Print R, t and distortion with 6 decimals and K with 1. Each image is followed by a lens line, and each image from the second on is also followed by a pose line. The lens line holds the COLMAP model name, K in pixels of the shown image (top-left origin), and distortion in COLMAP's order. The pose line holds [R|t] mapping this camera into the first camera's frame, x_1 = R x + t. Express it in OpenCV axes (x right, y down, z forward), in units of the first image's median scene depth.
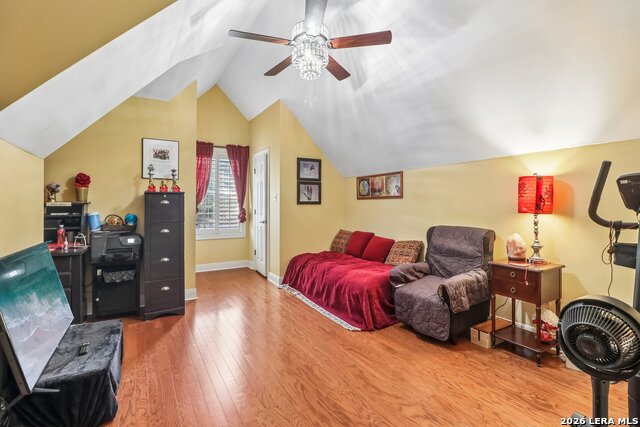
lens RADIAL K [[302.3, 0, 318.0], [0, 302.3, 209.3], [0, 0, 1]] dist [-0.006058, -0.000558]
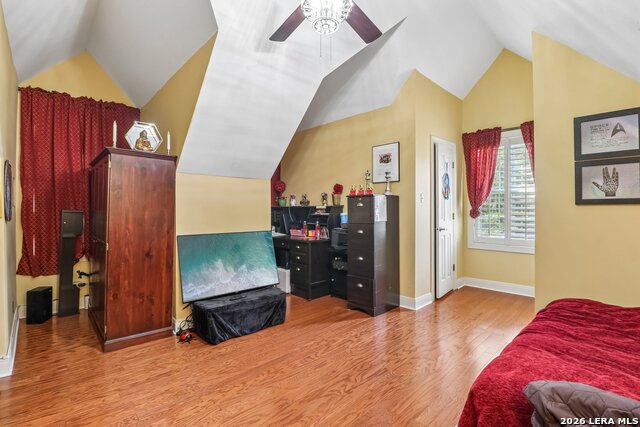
lens RADIAL K [[302.3, 0, 317.3], [0, 302.3, 210.5], [0, 0, 1]] dist [-0.006058, -0.000558]
pose [[0.216207, 0.007179, -0.976321, 0.357709], [-0.009144, 0.999944, 0.005328, -0.004700], [0.976305, 0.007776, 0.216261, 0.433625]]
